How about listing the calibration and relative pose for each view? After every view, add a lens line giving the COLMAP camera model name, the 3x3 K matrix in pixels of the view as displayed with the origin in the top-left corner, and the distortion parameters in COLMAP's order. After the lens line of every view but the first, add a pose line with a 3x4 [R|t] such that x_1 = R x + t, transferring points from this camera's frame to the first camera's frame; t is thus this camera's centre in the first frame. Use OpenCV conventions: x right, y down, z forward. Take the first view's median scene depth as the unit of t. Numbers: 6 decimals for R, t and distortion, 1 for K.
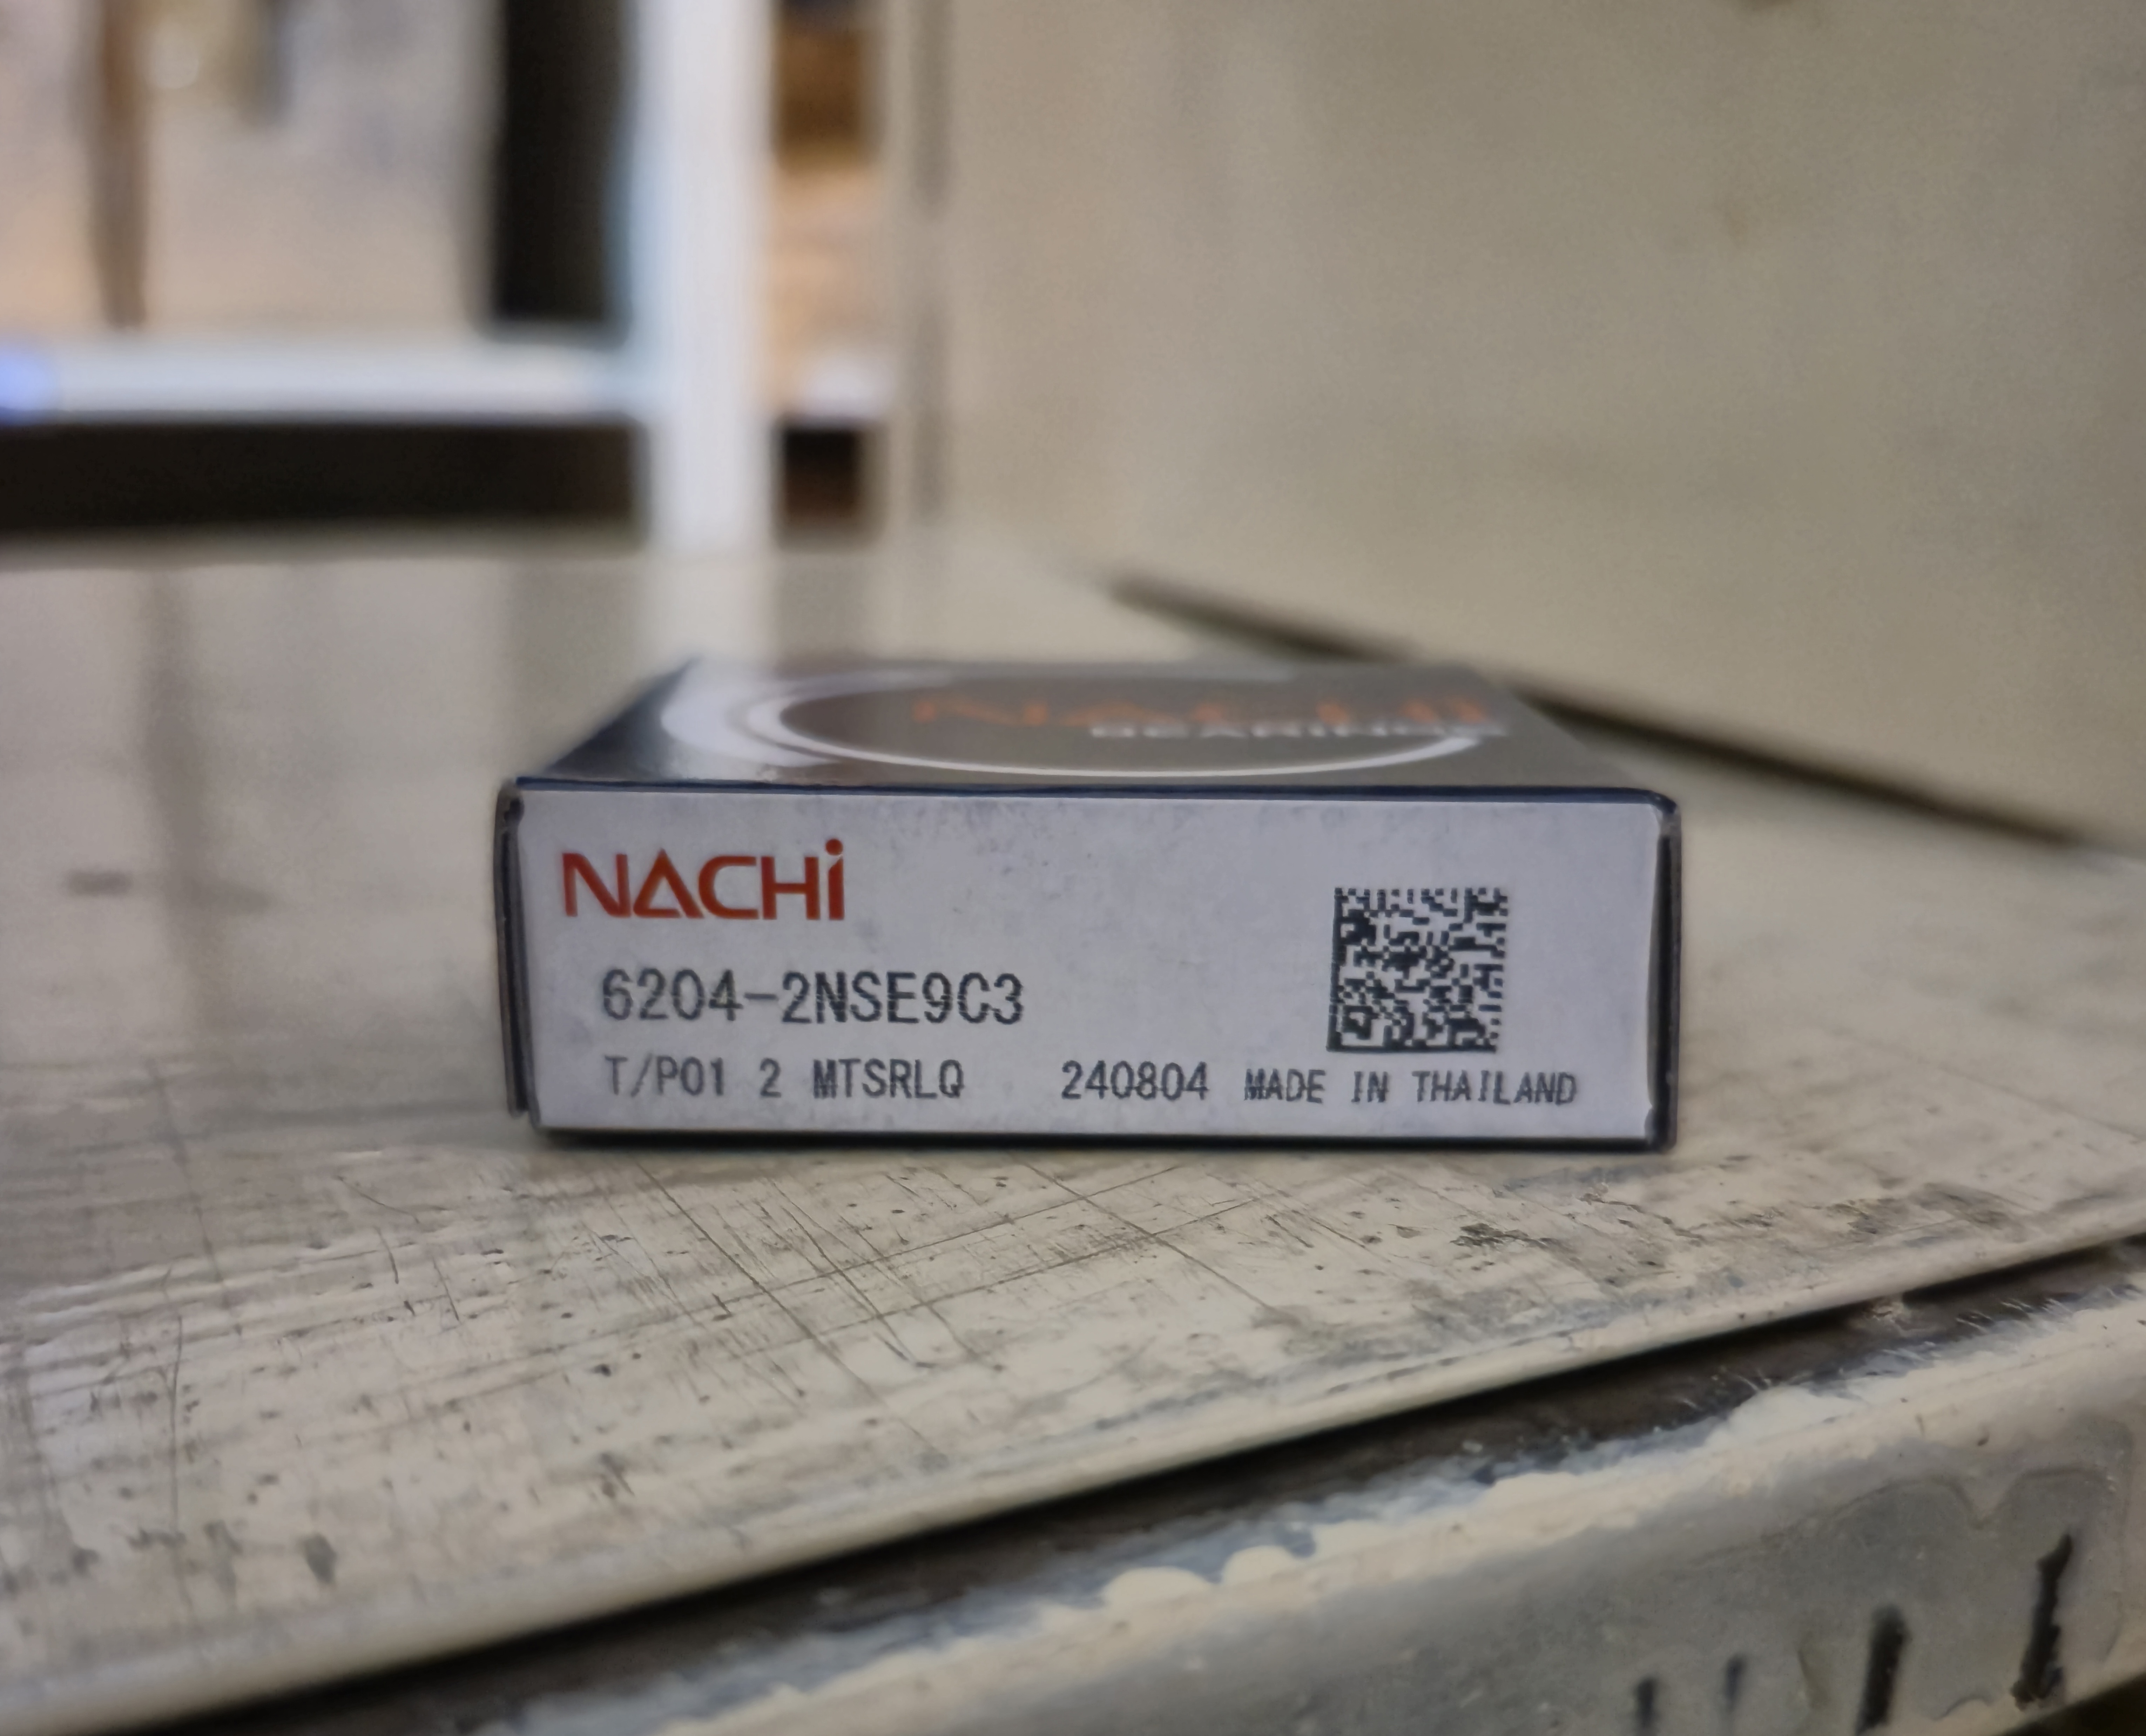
lens RADIAL K [[2070.9, 0, 1054.1], [0, 2070.9, 951.3], [0, 0, 1]] dist [0.109819, -0.328615]
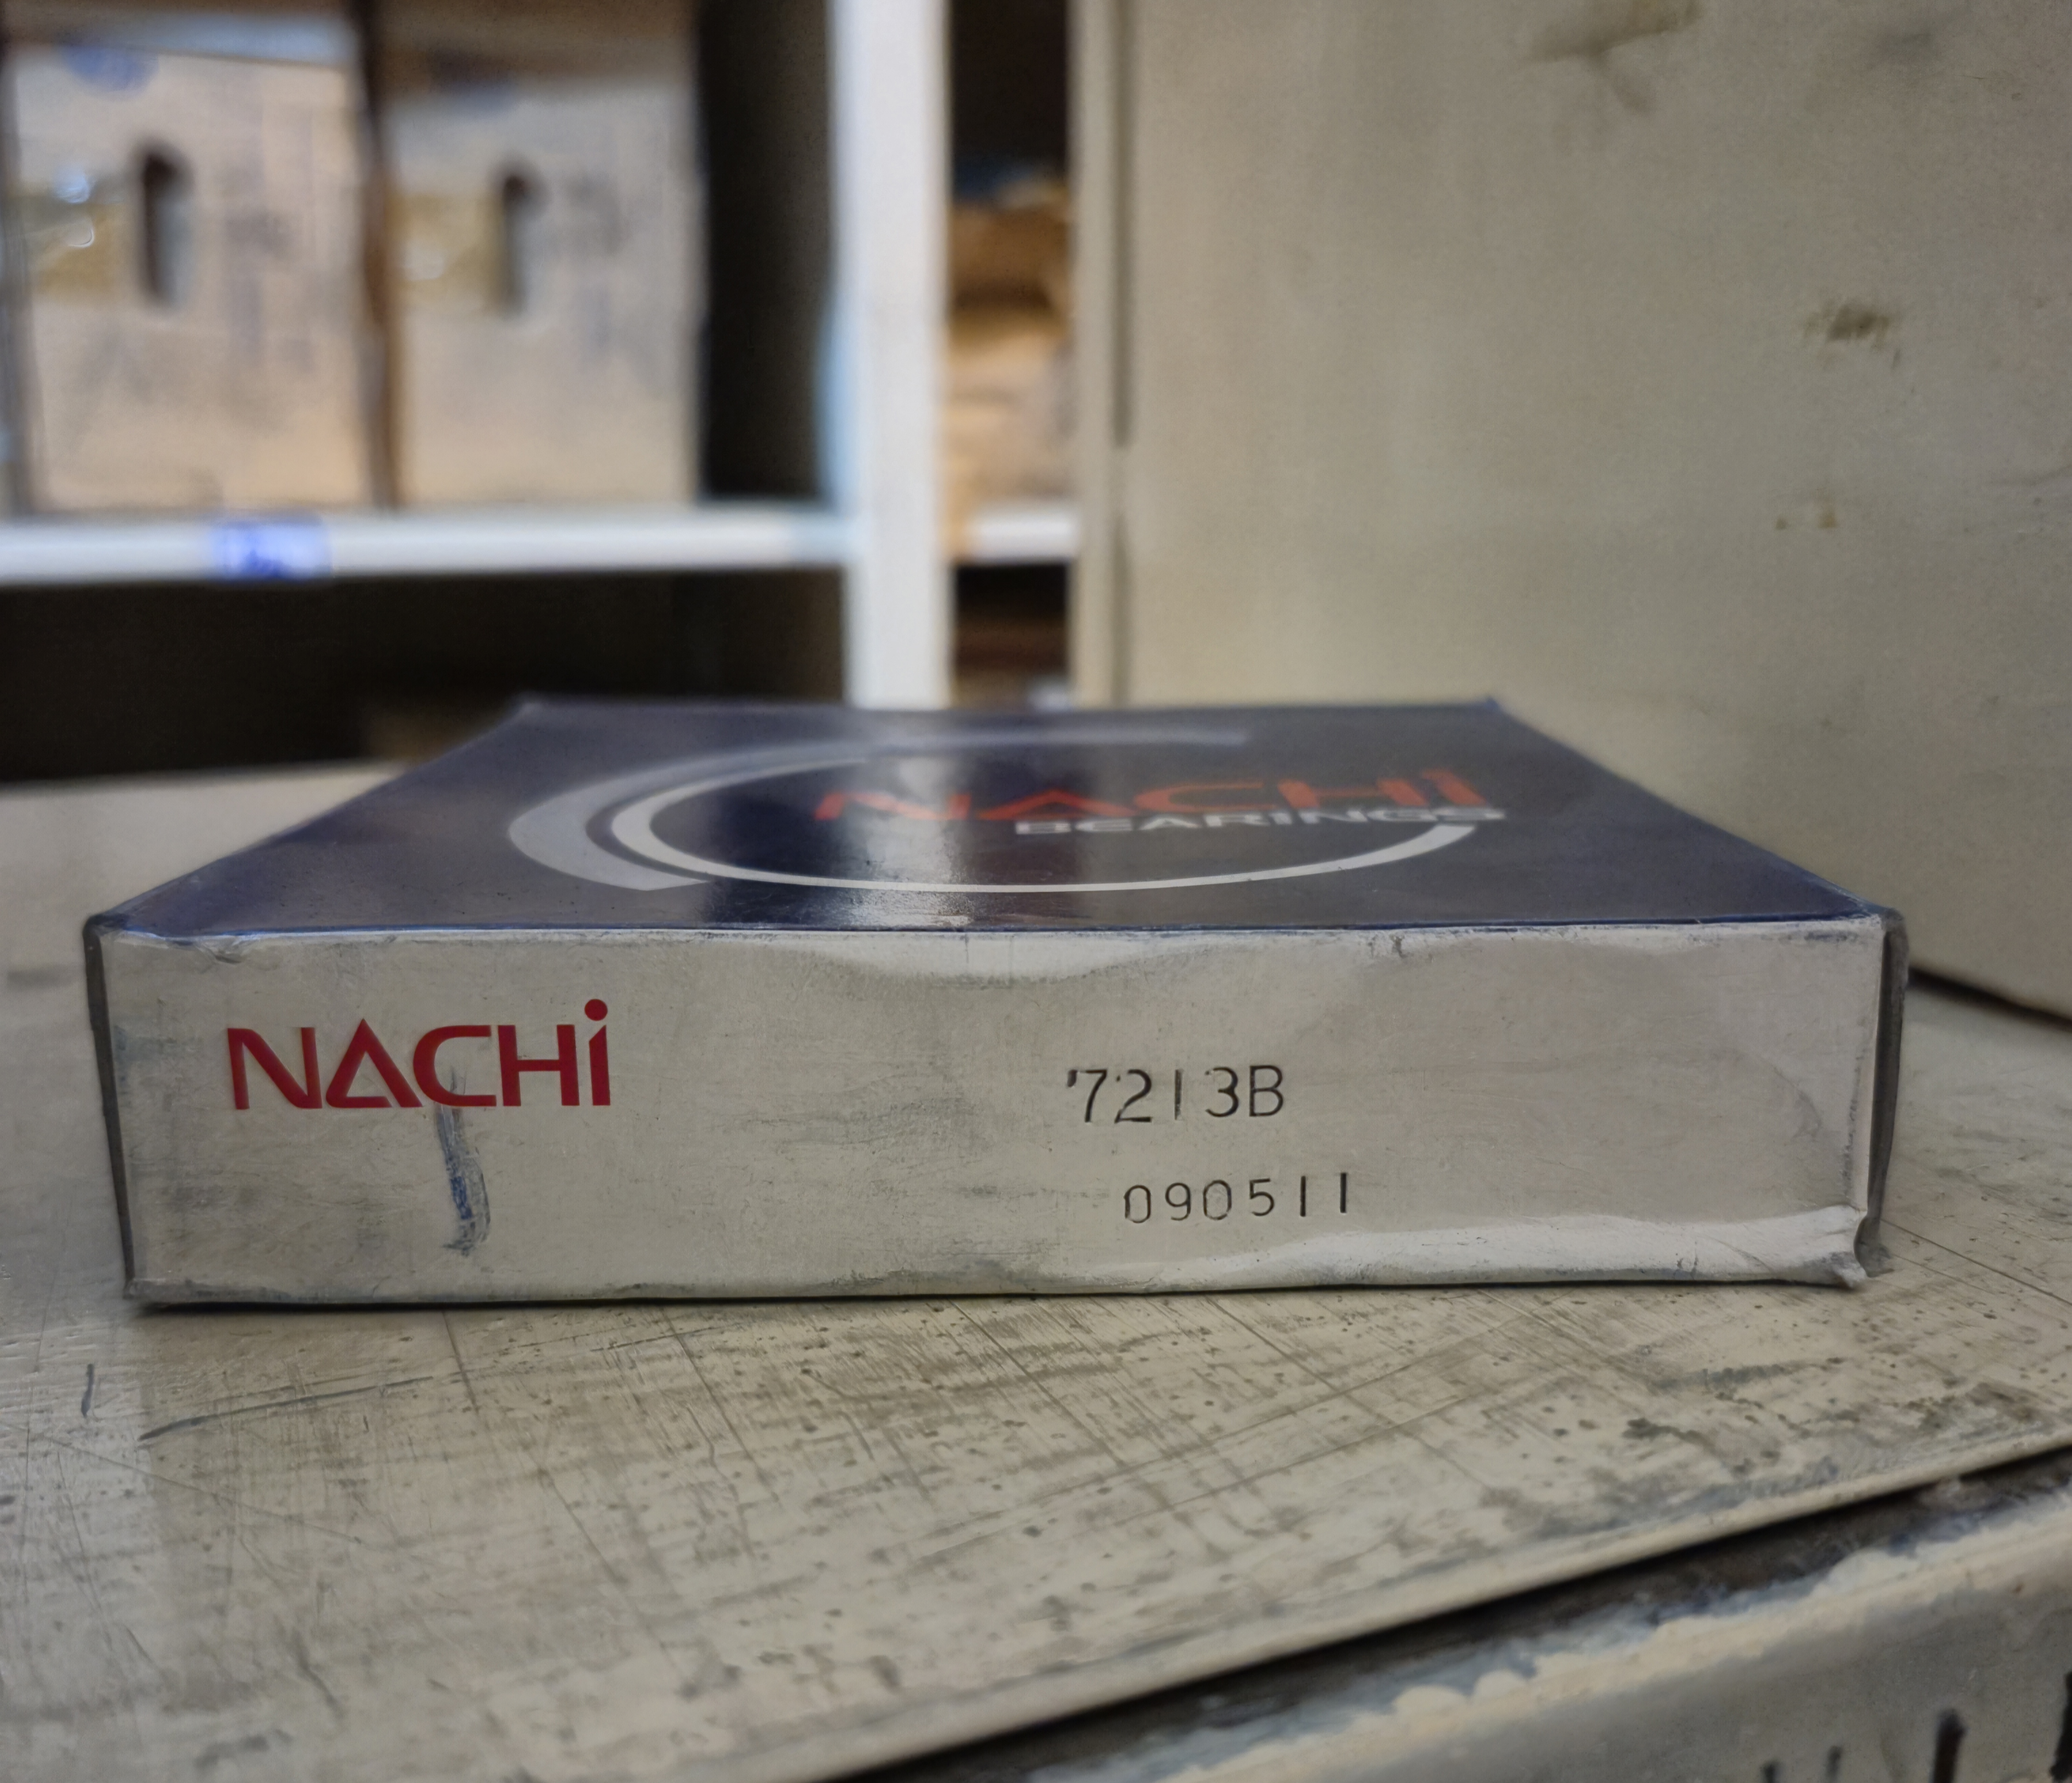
lens RADIAL K [[1917.1, 0, 1046.9], [0, 1917.1, 949.5], [0, 0, 1]] dist [0.103386, -0.239136]
pose [[0.996921, -0.010568, -0.077692, -0.088566], [0.007753, 0.999306, -0.036442, -0.144394], [0.078023, 0.035728, 0.996311, -0.330605]]
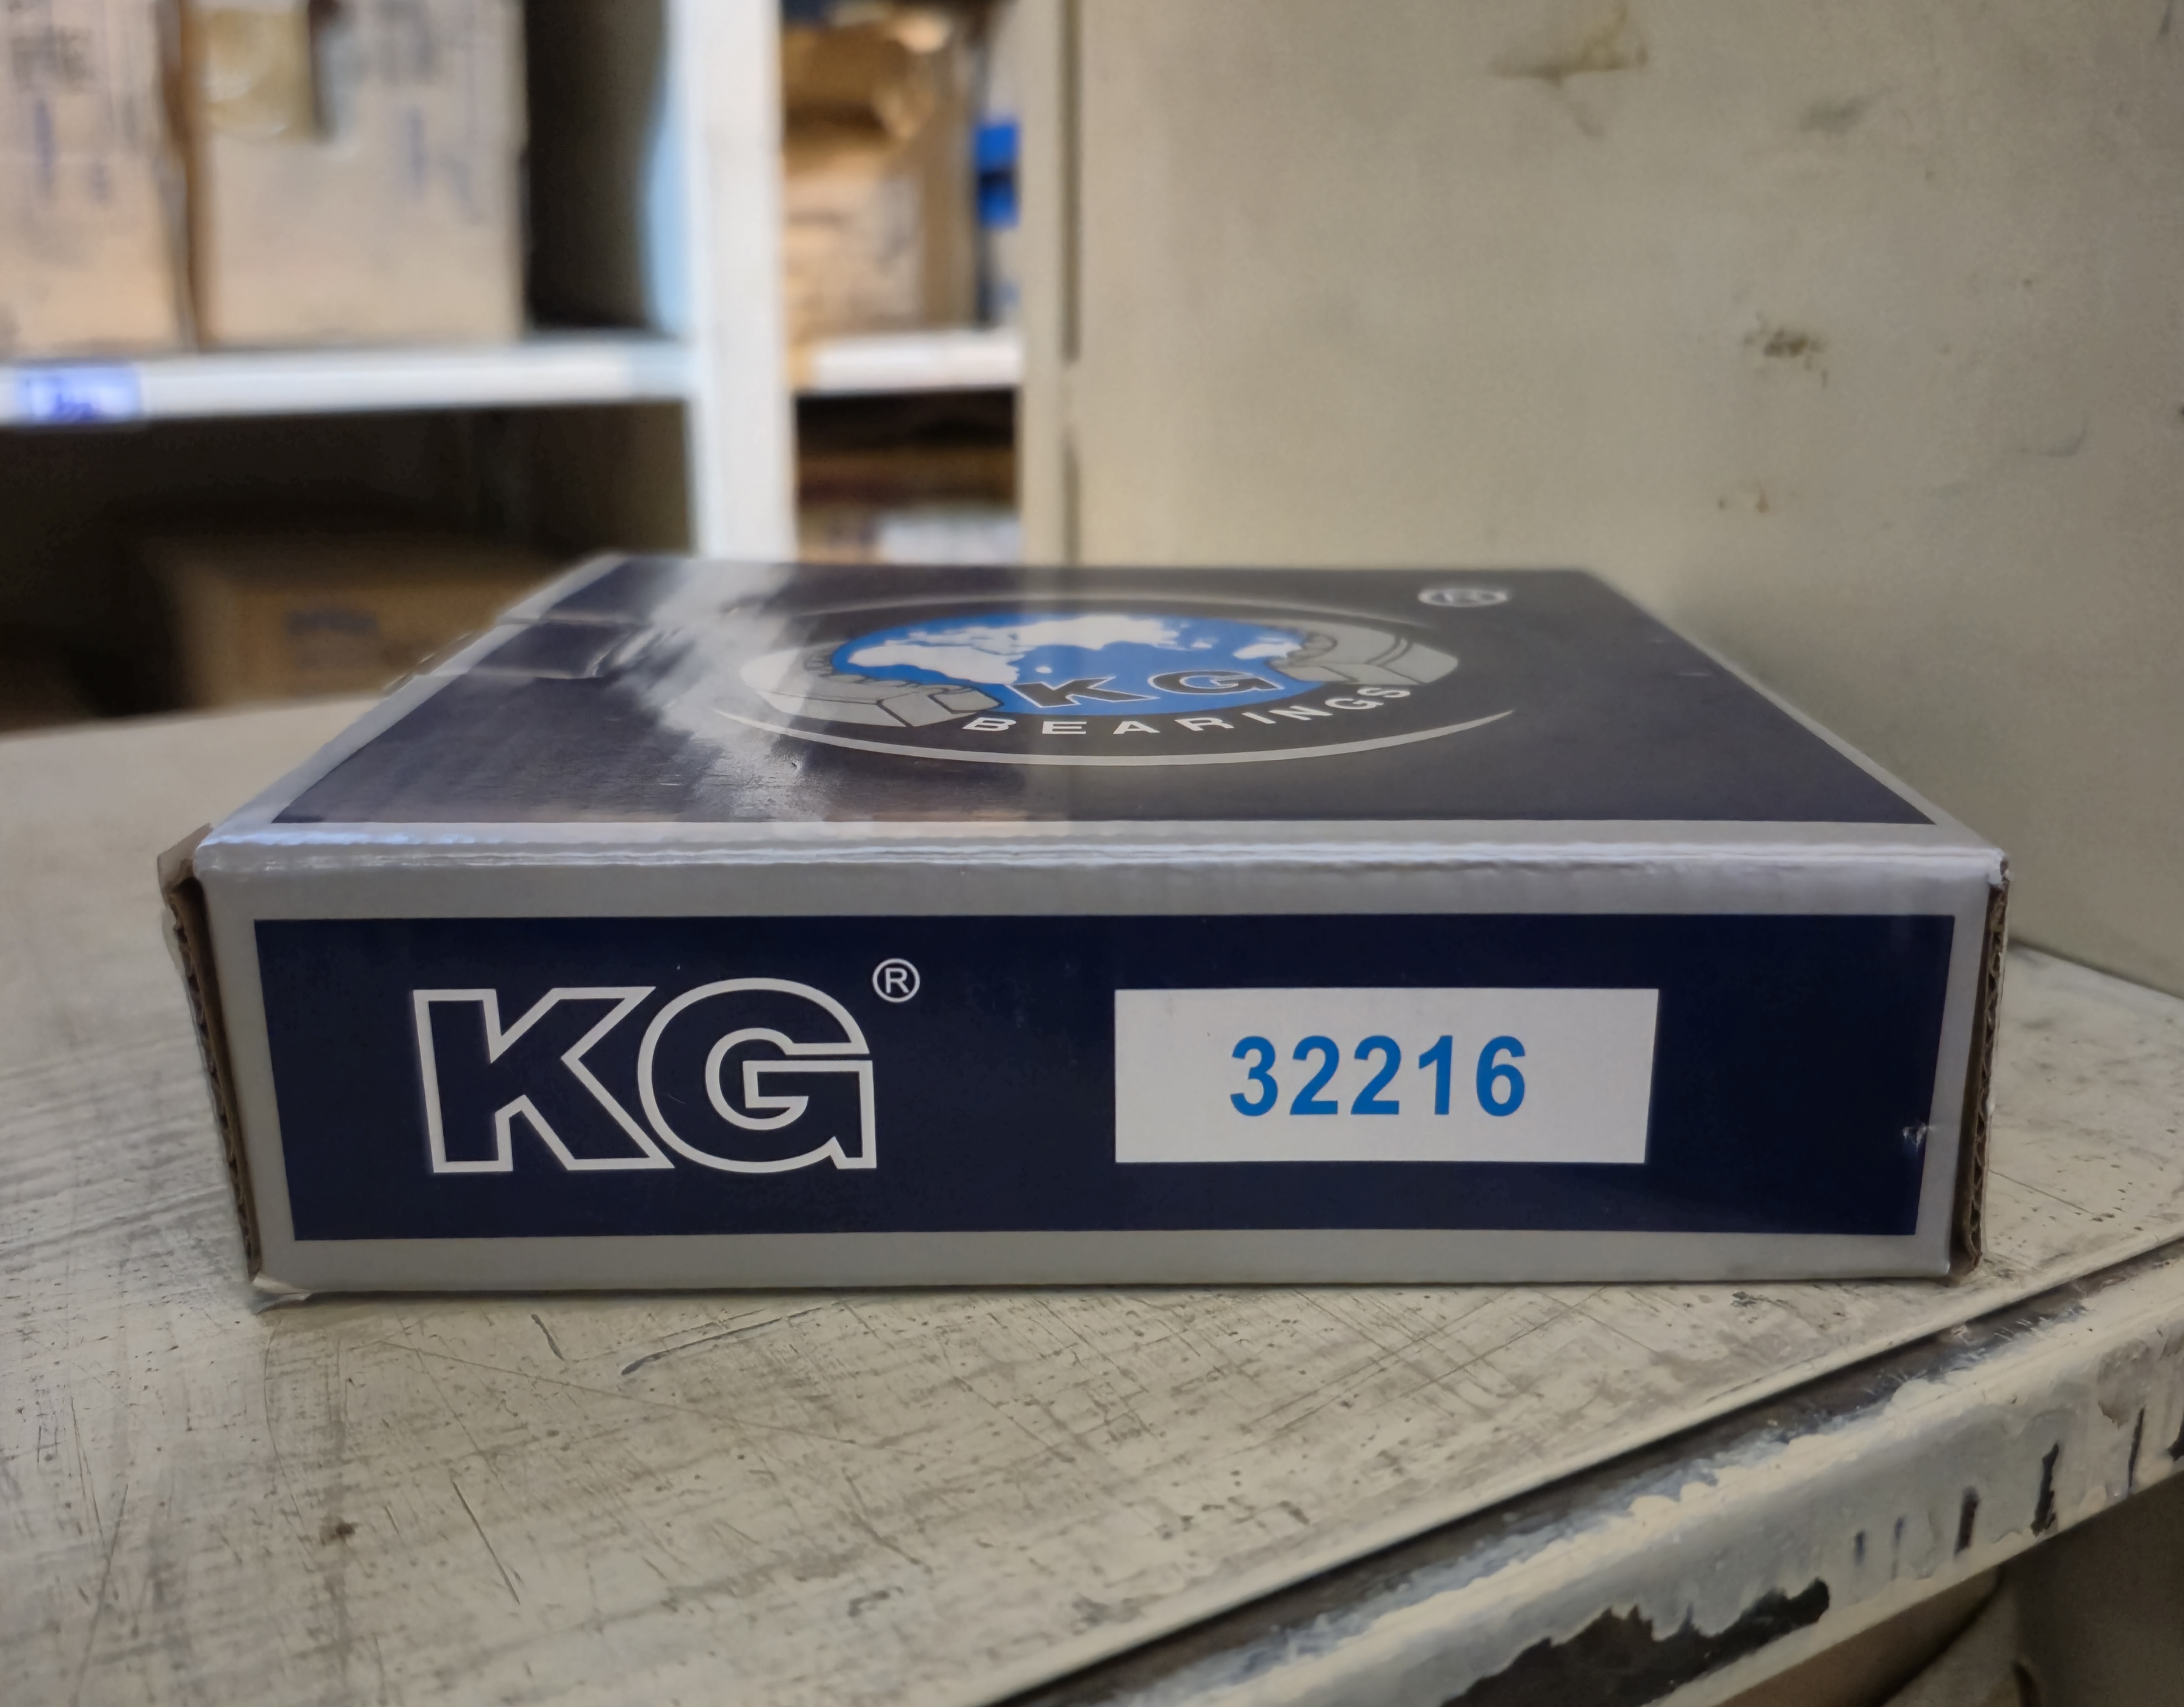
lens RADIAL K [[1958.7, 0, 1092.0], [0, 1958.7, 853.5], [0, 0, 1]] dist [0.100120, -0.202493]
pose [[0.998333, -0.038237, 0.043231, -0.478572], [0.037702, 0.999203, 0.013122, -0.335104], [-0.043699, -0.011471, 0.998979, -0.814040]]
